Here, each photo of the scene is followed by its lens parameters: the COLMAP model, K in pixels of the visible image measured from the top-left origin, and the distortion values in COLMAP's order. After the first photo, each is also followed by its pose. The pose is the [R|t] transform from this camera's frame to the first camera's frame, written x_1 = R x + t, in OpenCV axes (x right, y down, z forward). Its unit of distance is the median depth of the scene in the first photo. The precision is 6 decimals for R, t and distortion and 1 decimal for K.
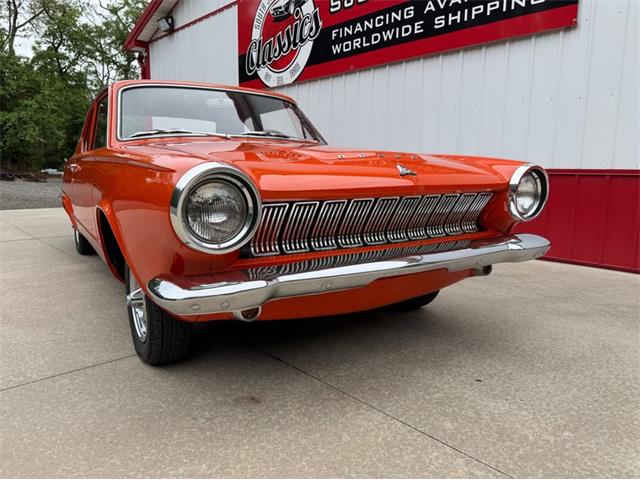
lens RADIAL K [[453.0, 0, 316.6], [0, 453.0, 235.5], [0, 0, 1]] dist [0.006952, -0.012956]
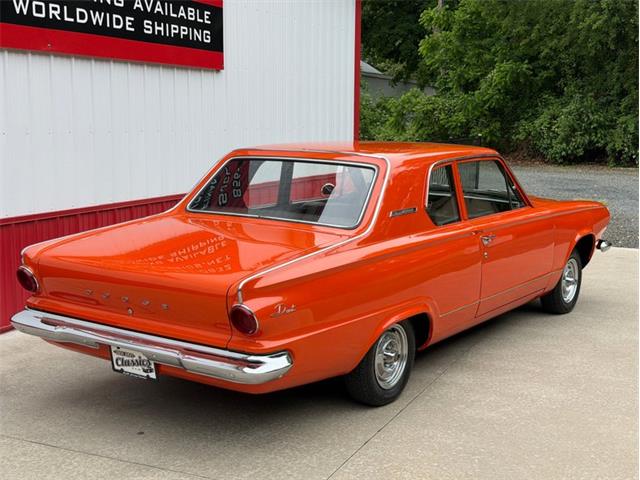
lens RADIAL K [[887.3, 0, 319.2], [0, 887.3, 239.7], [0, 0, 1]] dist [0.094695, -0.069089]
pose [[-0.396487, -0.146925, 0.906207, -1.286151], [0.118995, 0.970558, 0.209422, -0.358923], [-0.910296, 0.190868, -0.367330, 1.262202]]
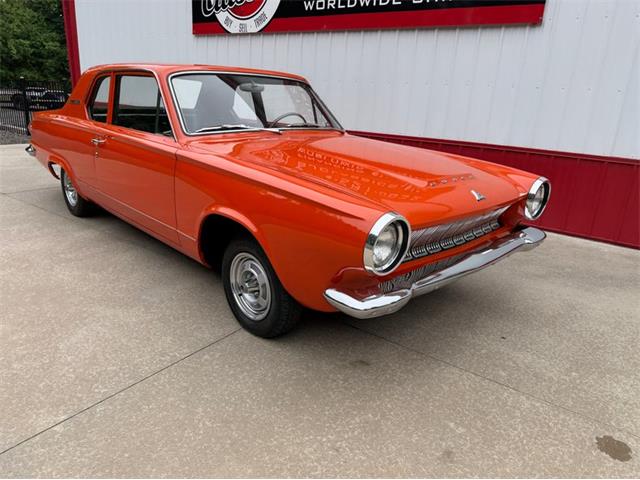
lens RADIAL K [[454.9, 0, 307.7], [0, 454.9, 237.0], [0, 0, 1]] dist [0.001377, -0.006816]
pose [[0.981110, -0.014046, 0.192942, -0.181055], [-0.018057, 0.986357, 0.163628, -0.075616], [-0.192608, -0.164021, 0.967471, -0.075181]]
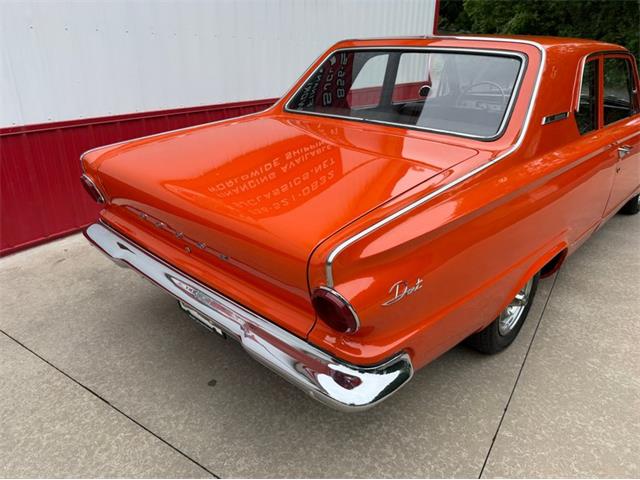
lens RADIAL K [[450.7, 0, 307.2], [0, 450.7, 240.8], [0, 0, 1]] dist [0.022893, -0.031938]
pose [[-0.233983, -0.386831, 0.891972, -0.751626], [0.129052, 0.896964, 0.422849, -0.265539], [-0.963638, 0.214050, -0.159954, 1.092437]]
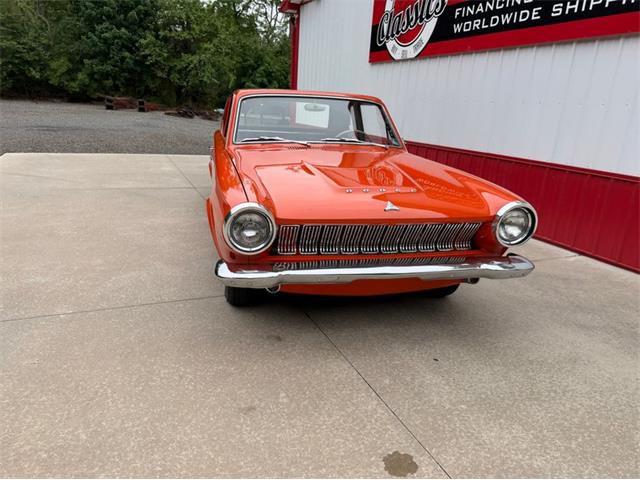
lens RADIAL K [[450.7, 0, 307.2], [0, 450.7, 240.8], [0, 0, 1]] dist [0.022893, -0.031938]
pose [[0.937293, 0.137354, -0.320336, 0.132828], [-0.092285, 0.984074, 0.151929, -0.072741], [0.336102, -0.112840, 0.935041, -0.130860]]
